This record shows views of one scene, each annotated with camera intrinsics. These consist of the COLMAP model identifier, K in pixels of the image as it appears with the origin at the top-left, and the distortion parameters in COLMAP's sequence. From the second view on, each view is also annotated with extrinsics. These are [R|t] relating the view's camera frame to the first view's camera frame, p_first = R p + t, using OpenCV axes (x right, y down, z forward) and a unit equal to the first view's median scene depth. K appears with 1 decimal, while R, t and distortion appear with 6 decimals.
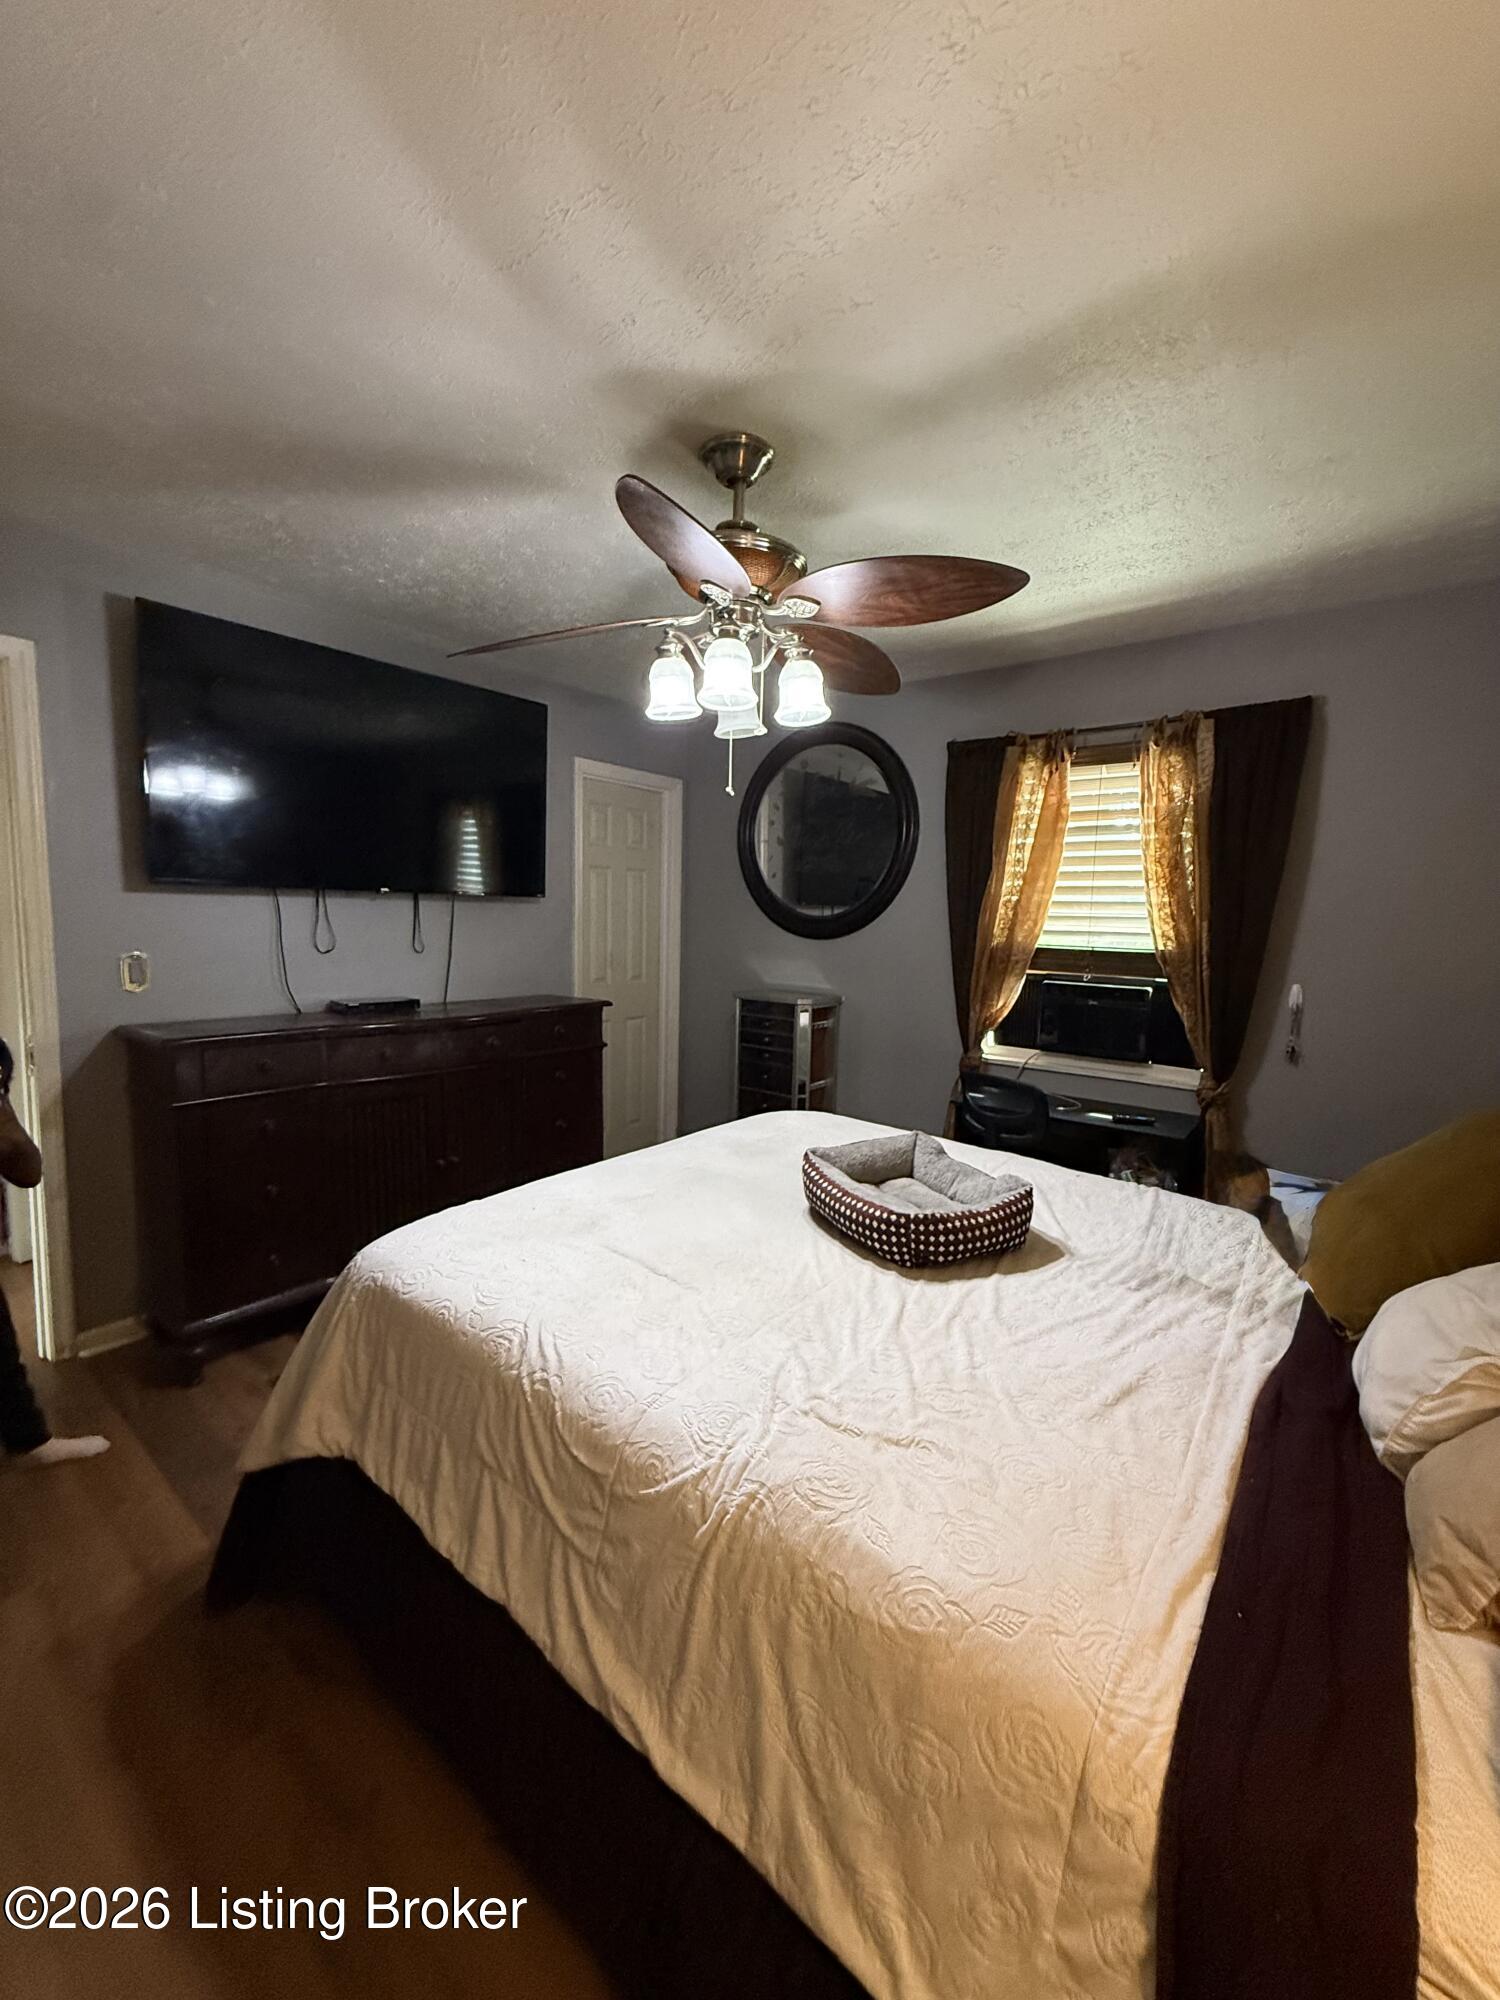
lens RADIAL K [[799.4, 0, 752.8], [0, 799.4, 994.5], [0, 0, 1]] dist [0.000183, -0.000067]
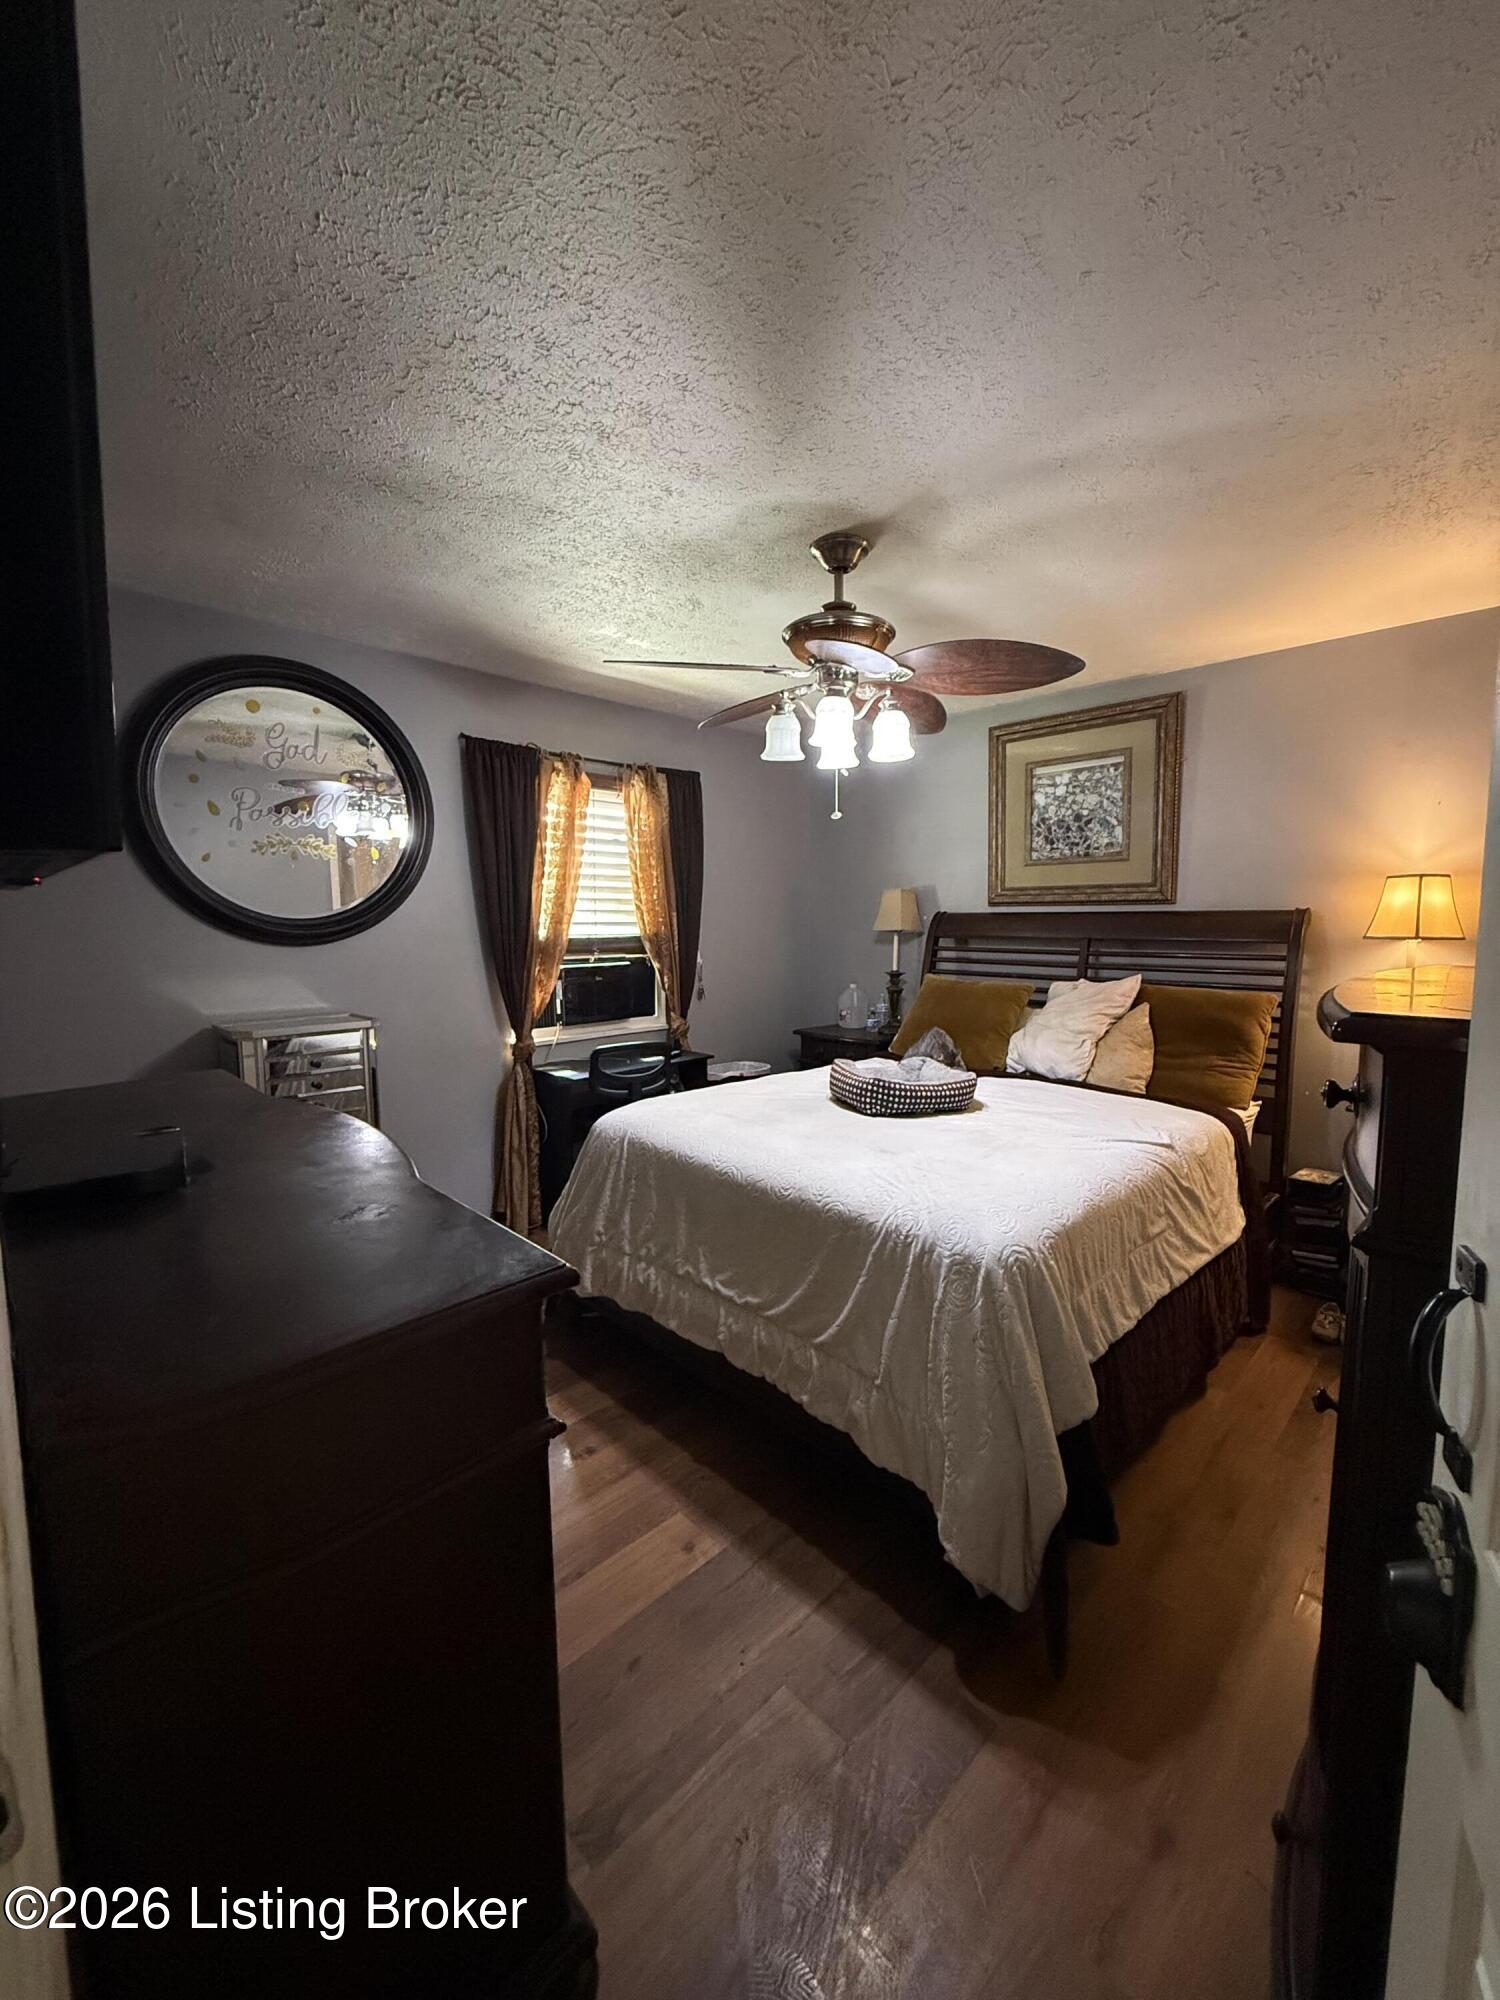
lens RADIAL K [[799.4, 0, 752.8], [0, 799.4, 994.5], [0, 0, 1]] dist [0.000183, -0.000067]
pose [[0.114389, -0.128981, 0.985027, -0.825240], [0.106095, 0.987451, 0.116978, -0.090693], [-0.987755, 0.091125, 0.126638, 0.636344]]
